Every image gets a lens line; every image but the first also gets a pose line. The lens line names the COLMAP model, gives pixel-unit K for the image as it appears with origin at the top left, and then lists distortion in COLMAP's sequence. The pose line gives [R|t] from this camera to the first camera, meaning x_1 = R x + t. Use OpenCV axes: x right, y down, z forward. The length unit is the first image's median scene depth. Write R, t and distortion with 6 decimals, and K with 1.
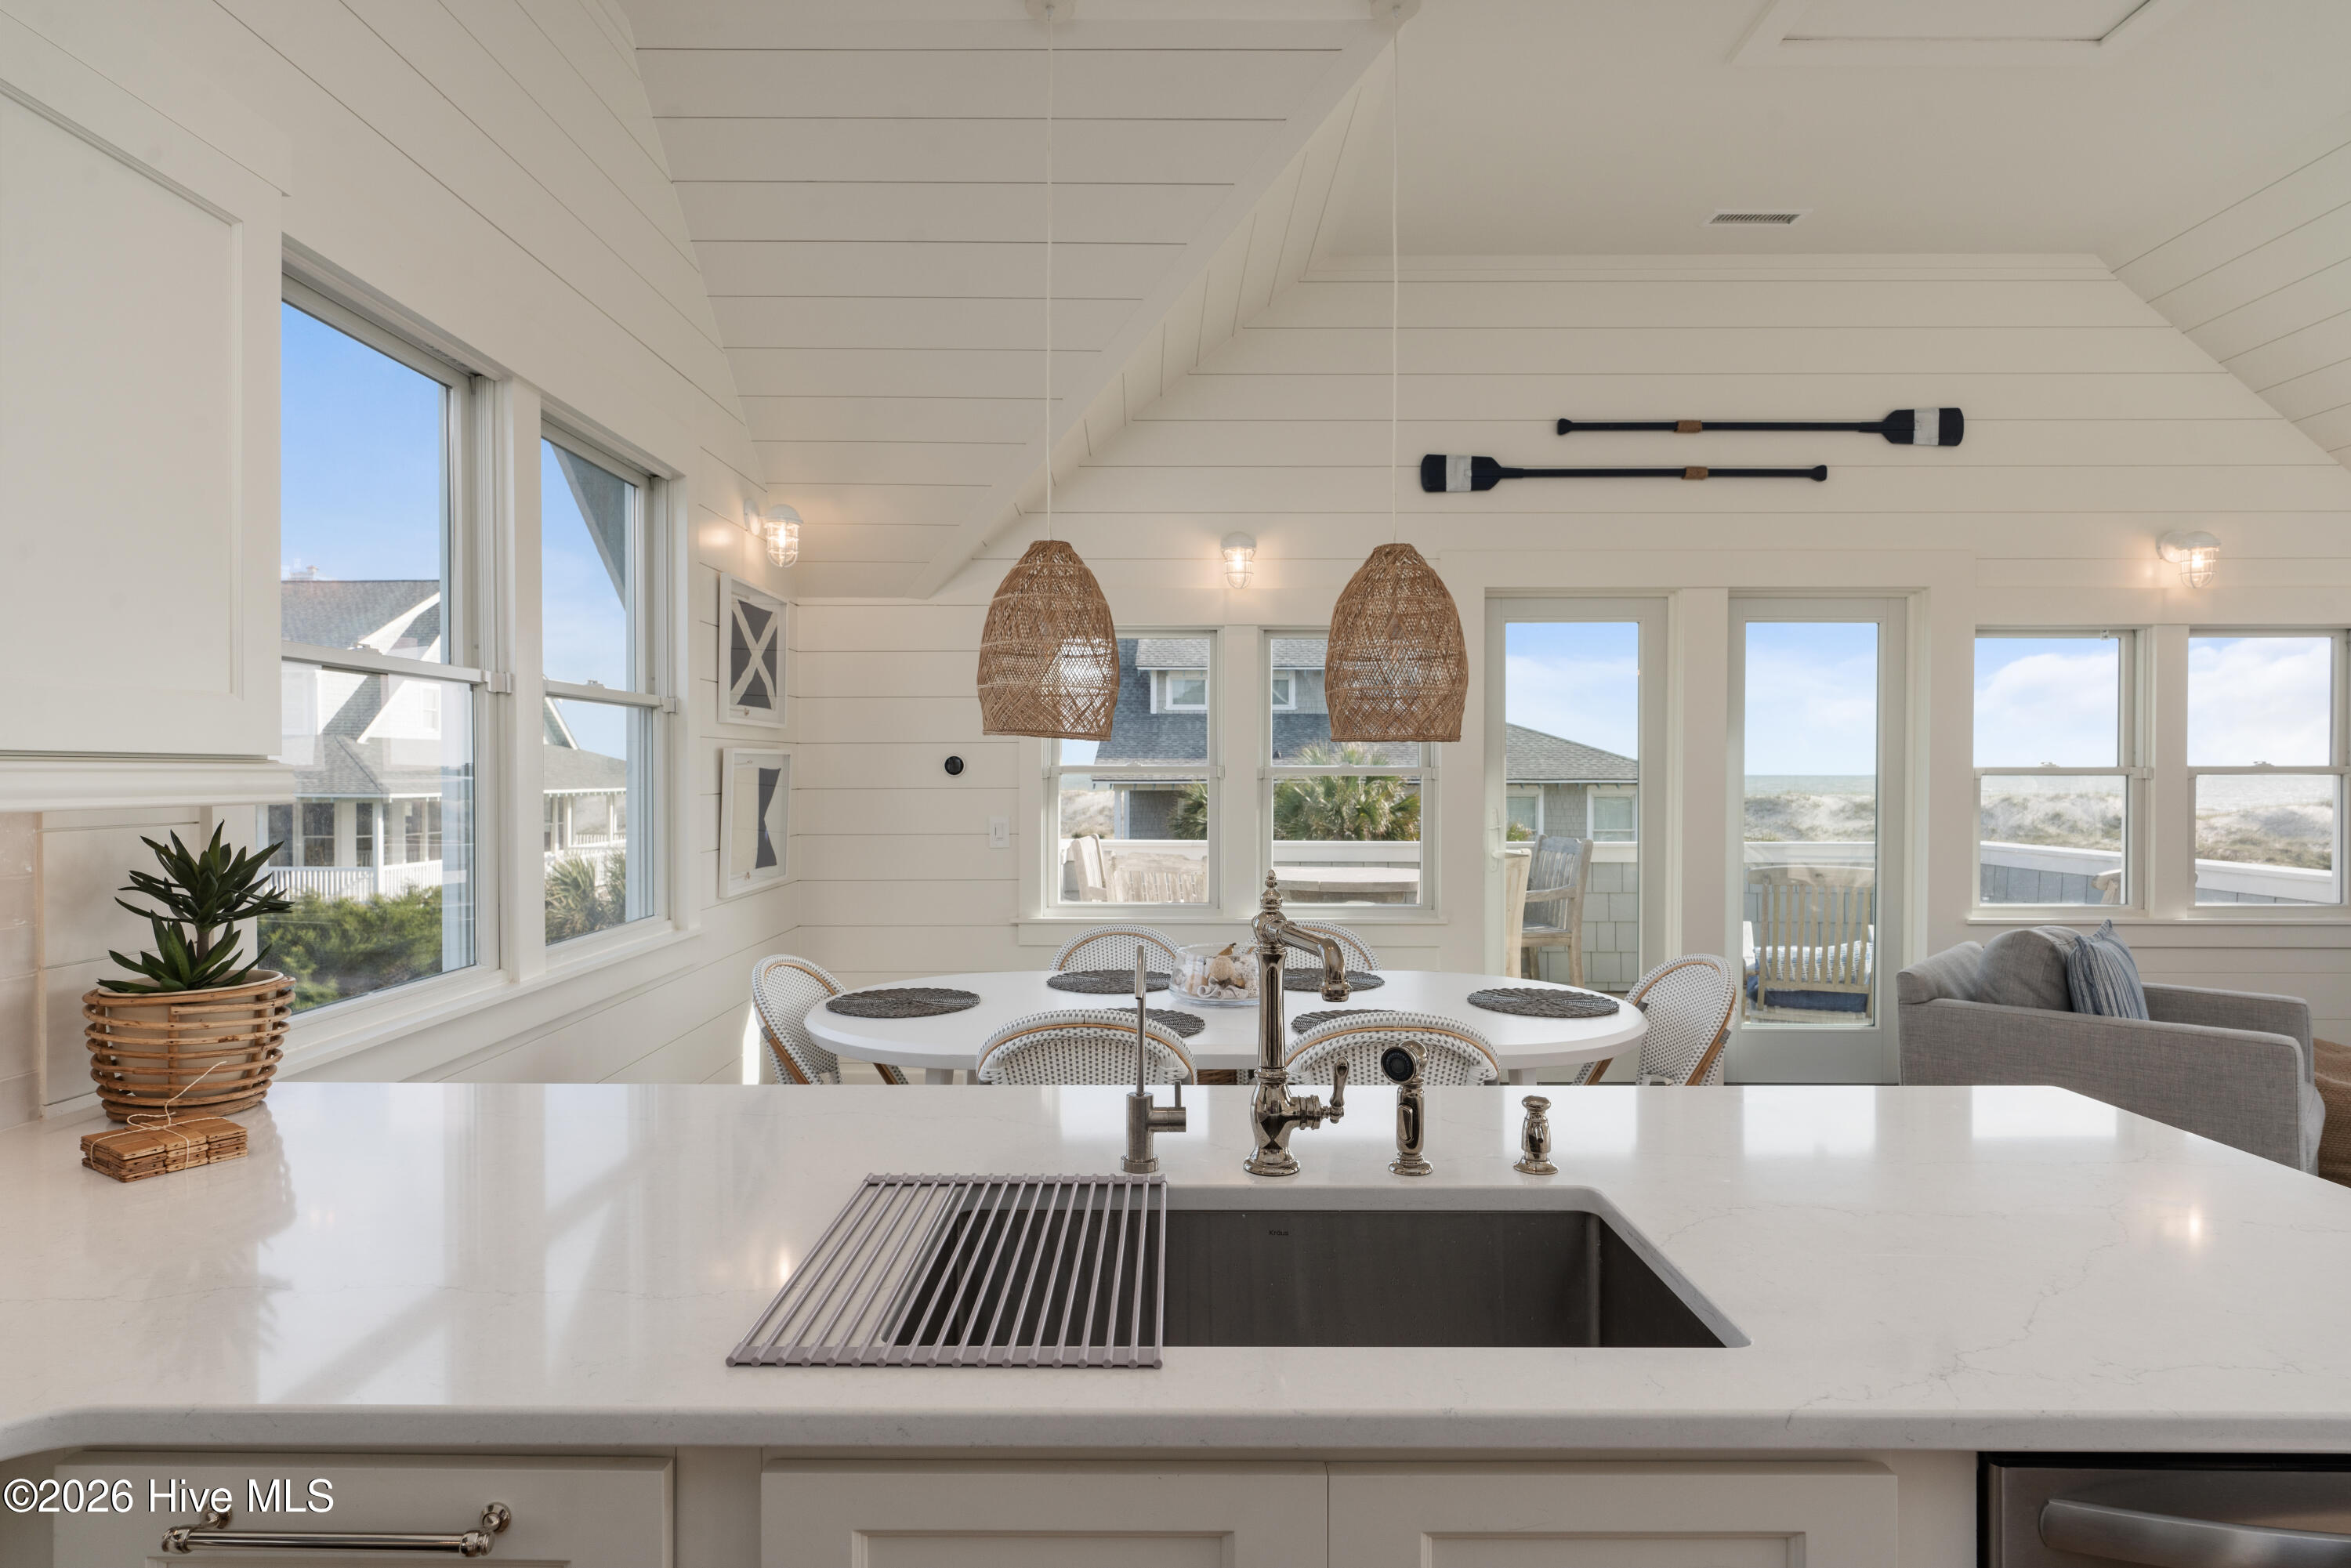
lens RADIAL K [[1247.8, 0, 1172.0], [0, 1247.8, 780.7], [0, 0, 1]] dist [-0.005403, 0.001529]
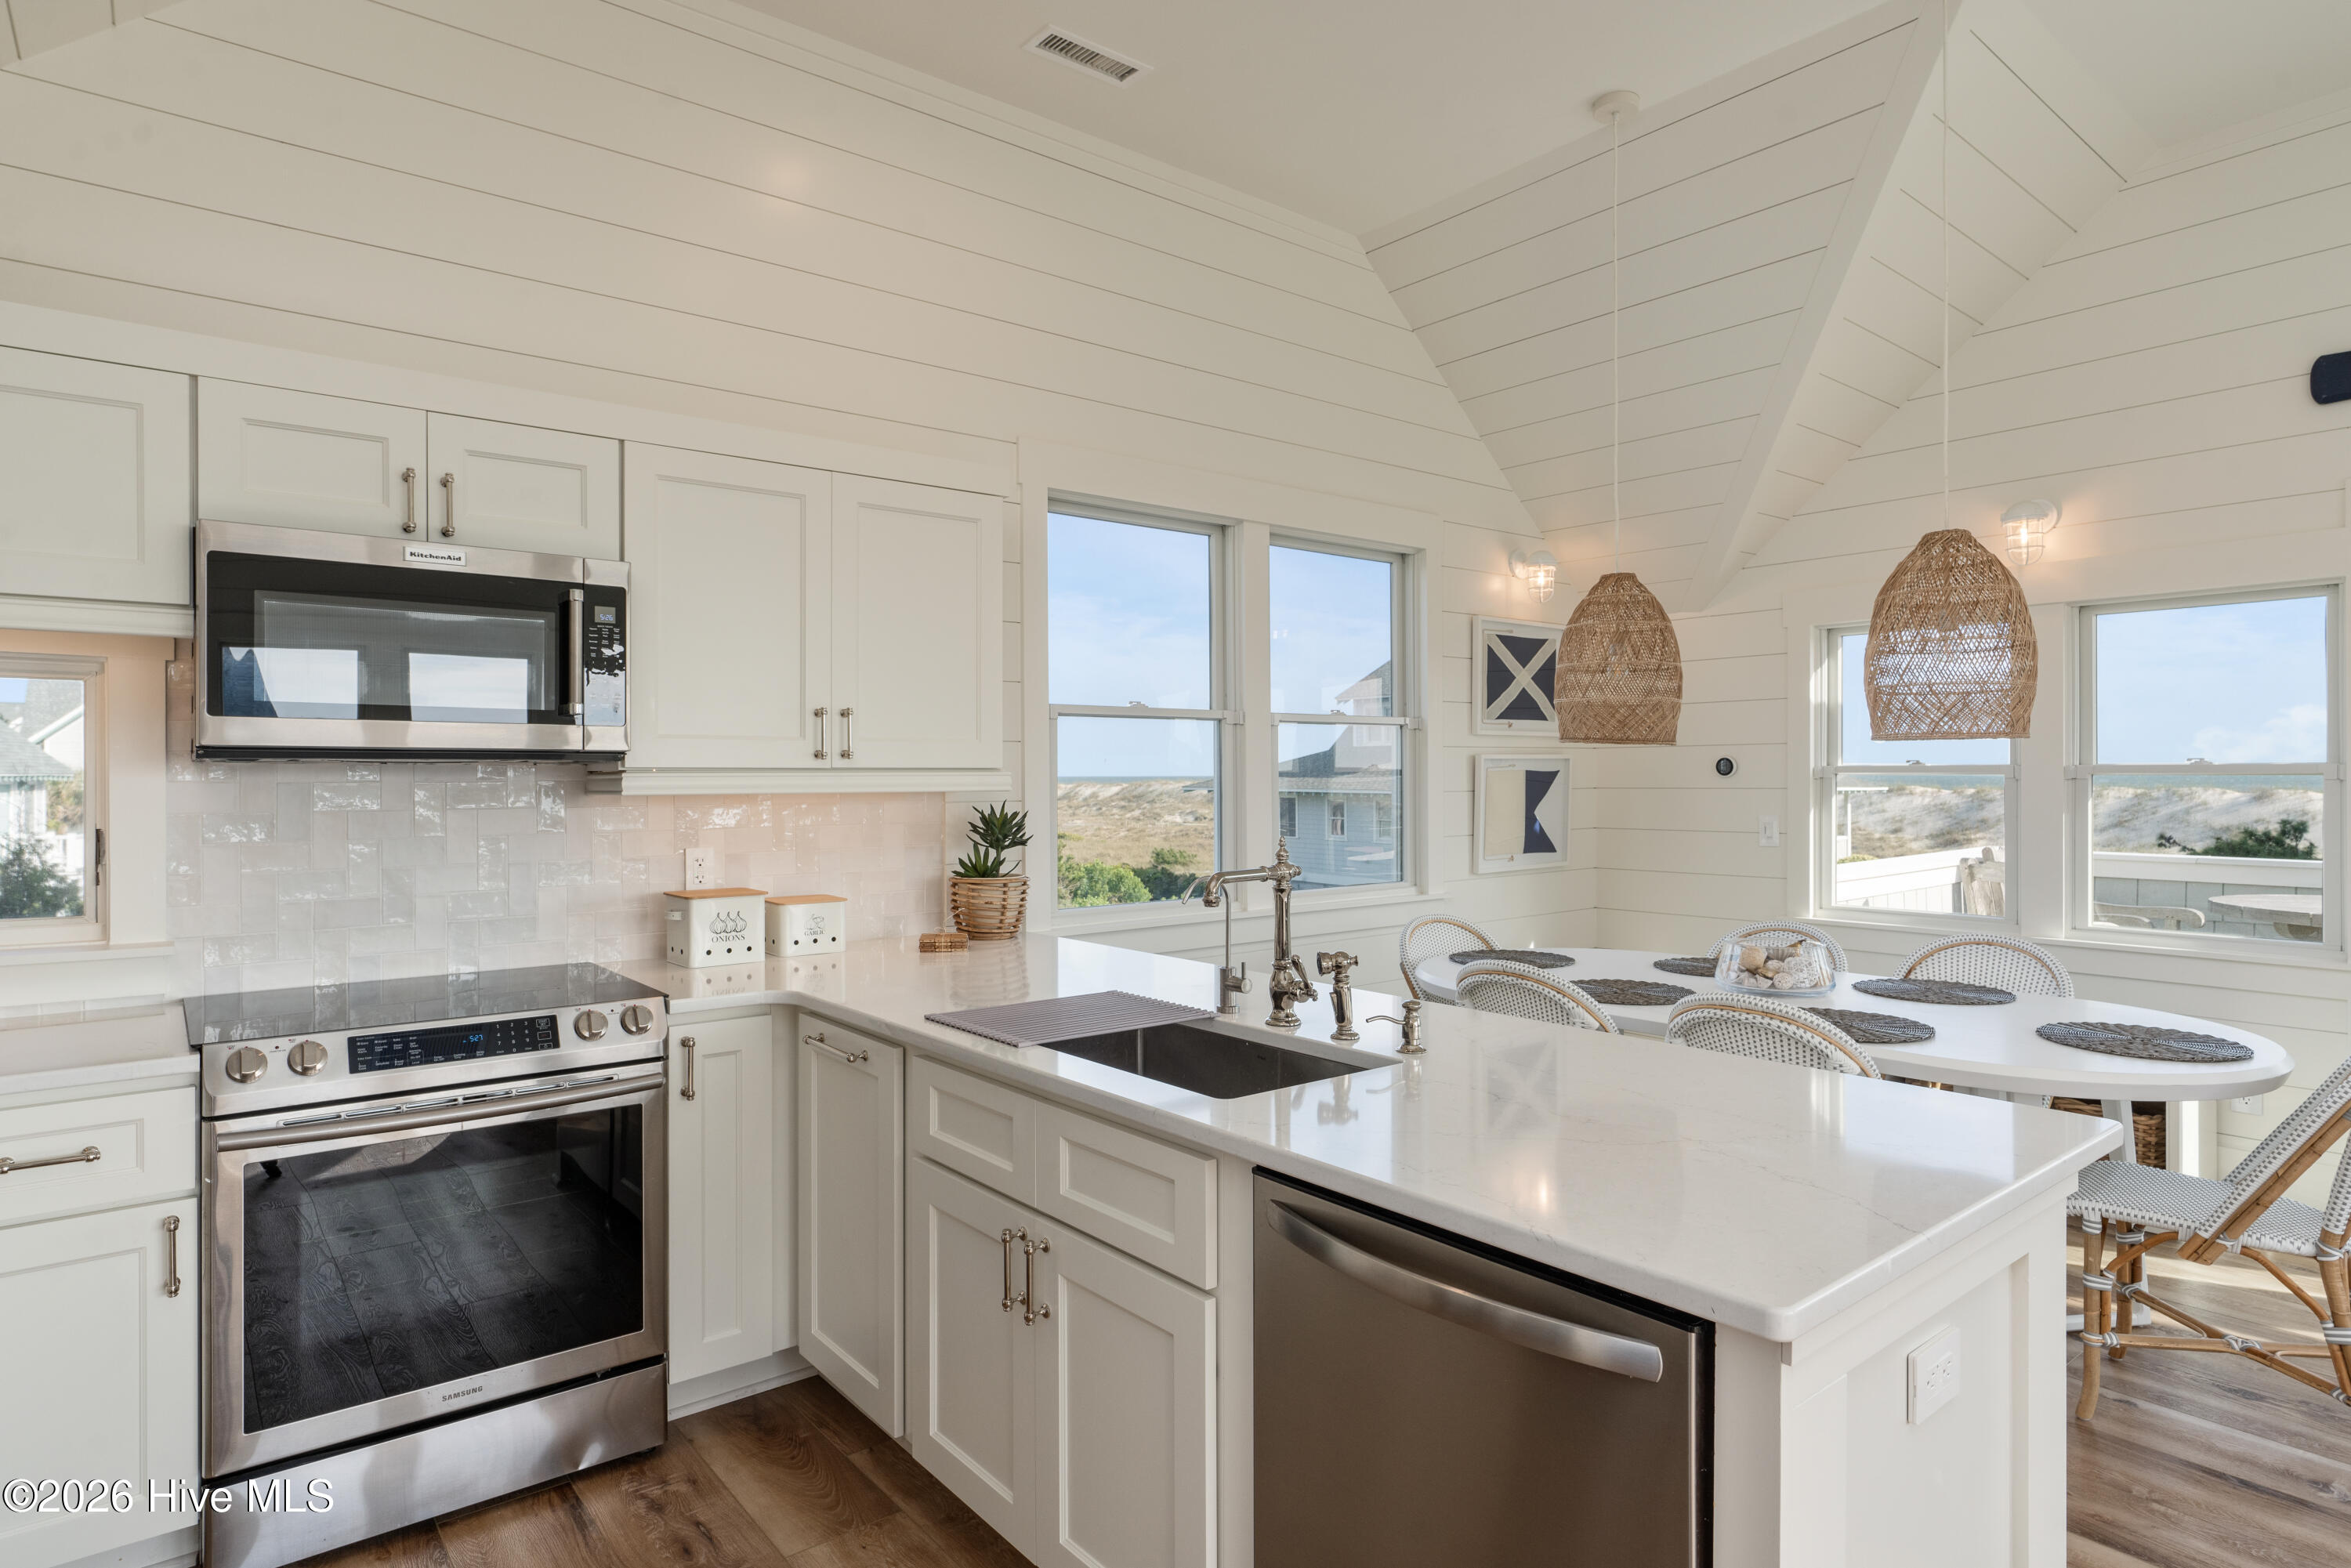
lens RADIAL K [[1247.8, 0, 1166.4], [0, 1247.8, 781.9], [0, 0, 1]] dist [-0.005403, 0.001529]
pose [[0.631568, 0.001152, -0.775319, 0.421983], [-0.000813, 0.999999, 0.000823, 0.000120], [0.775320, 0.000111, 0.631569, -0.041994]]
